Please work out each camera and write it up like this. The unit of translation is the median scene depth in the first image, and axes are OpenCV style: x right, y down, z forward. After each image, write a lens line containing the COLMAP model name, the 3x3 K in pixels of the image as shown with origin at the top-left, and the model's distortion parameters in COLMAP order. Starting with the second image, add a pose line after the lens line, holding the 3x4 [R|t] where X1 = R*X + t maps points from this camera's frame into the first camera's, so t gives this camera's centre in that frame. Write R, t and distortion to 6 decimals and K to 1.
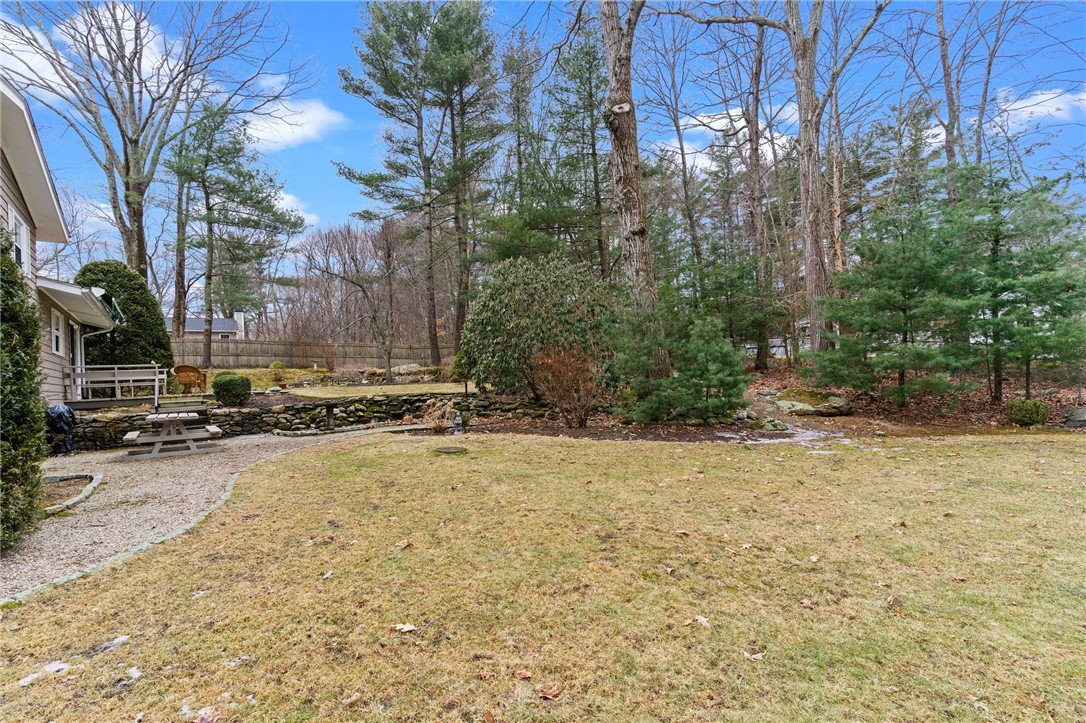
lens RADIAL K [[518.7, 0, 543.0], [0, 518.7, 361.5], [0, 0, 1]] dist [0.001065, -0.000141]
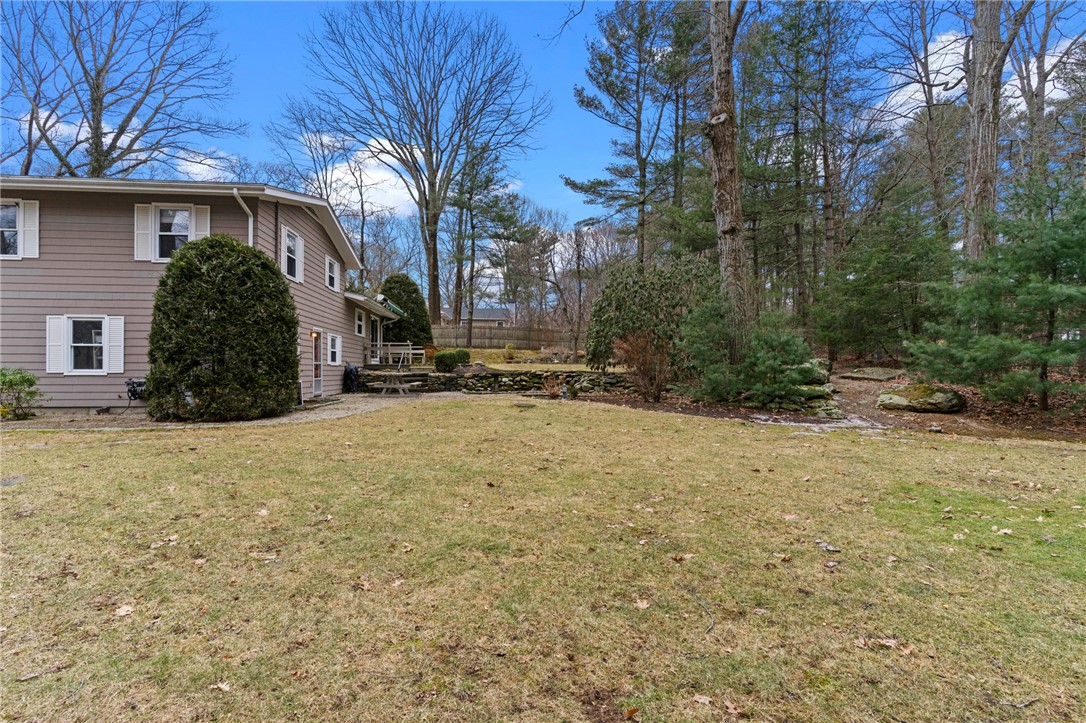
lens RADIAL K [[537.1, 0, 543.0], [0, 537.1, 361.5], [0, 0, 1]] dist [0.001882, 0.000597]
pose [[0.860291, 0.037853, -0.508397, 0.383882], [-0.025681, 0.999191, 0.030938, 0.000872], [0.509157, -0.013559, 0.860567, -0.160108]]
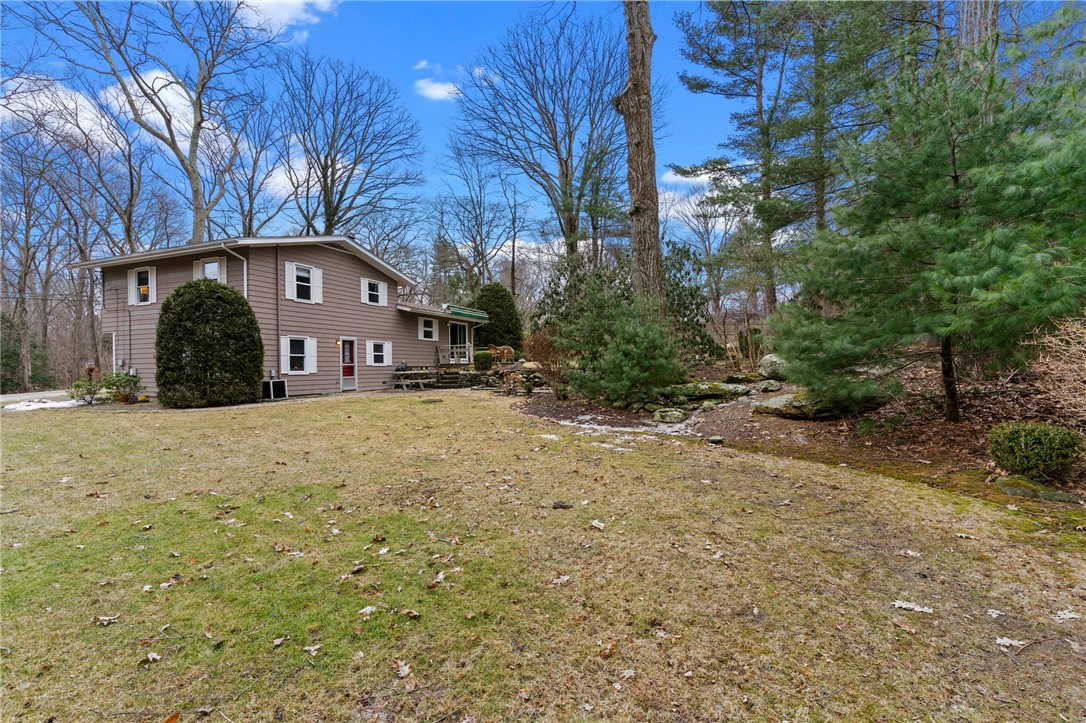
lens RADIAL K [[518.7, 0, 543.0], [0, 518.7, 361.5], [0, 0, 1]] dist [0.001065, -0.000141]
pose [[0.515575, 0.029414, -0.856340, 0.842424], [0.016100, 0.998902, 0.044003, -0.009675], [0.856693, -0.036474, 0.514535, 0.295357]]
